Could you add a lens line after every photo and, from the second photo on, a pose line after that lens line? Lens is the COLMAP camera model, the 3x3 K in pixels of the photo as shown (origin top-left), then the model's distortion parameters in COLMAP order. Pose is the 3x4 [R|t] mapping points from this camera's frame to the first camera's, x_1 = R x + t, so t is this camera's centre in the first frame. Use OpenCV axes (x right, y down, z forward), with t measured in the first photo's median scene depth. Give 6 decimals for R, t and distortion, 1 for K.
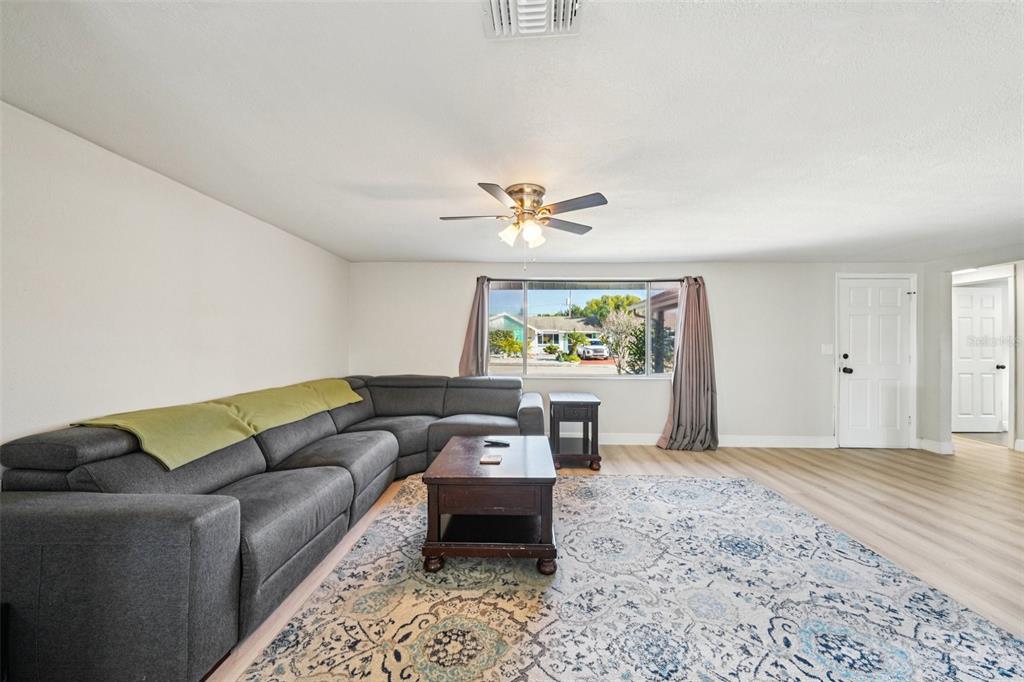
lens RADIAL K [[363.1, 0, 519.2], [0, 363.1, 342.2], [0, 0, 1]] dist [-0.000031, 0.000007]
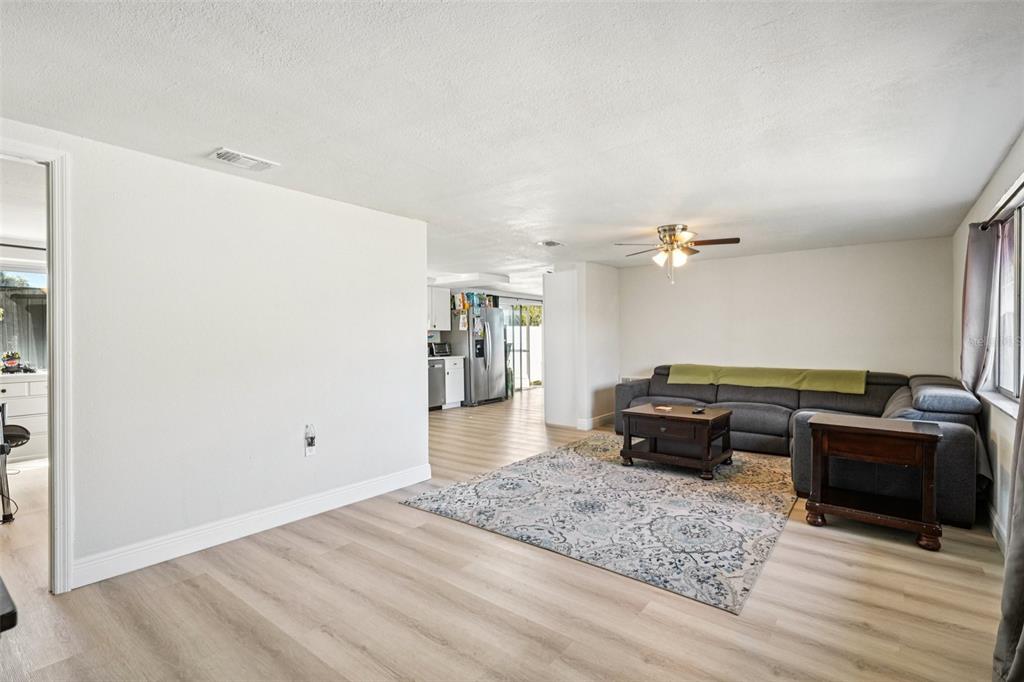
lens RADIAL K [[482.1, 0, 512.0], [0, 482.1, 341.0], [0, 0, 1]] dist [0.019067, 0.000029]
pose [[-0.608789, 0.006620, -0.793305, 1.619083], [0.001765, 0.999974, 0.006990, 0.004029], [0.793330, 0.002855, -0.608785, 1.410857]]
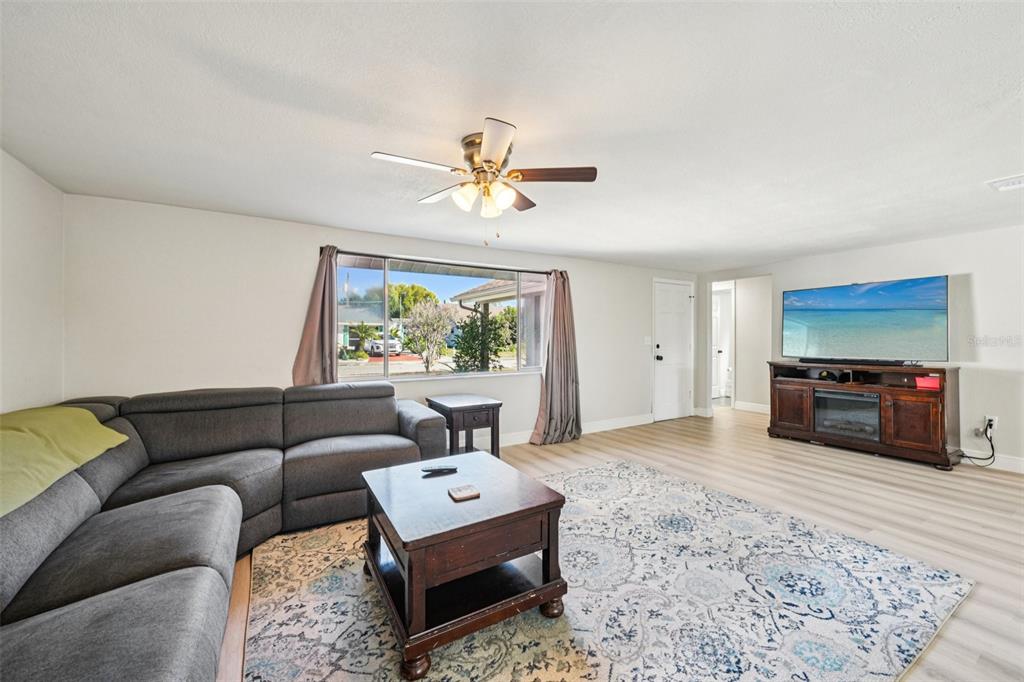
lens RADIAL K [[397.1, 0, 518.8], [0, 397.1, 341.7], [0, 0, 1]] dist [-0.000606, -0.000069]
pose [[0.844834, -0.013523, 0.534857, -0.329864], [0.005799, 0.999853, 0.016119, -0.002050], [-0.534996, -0.010516, 0.844789, 0.200388]]
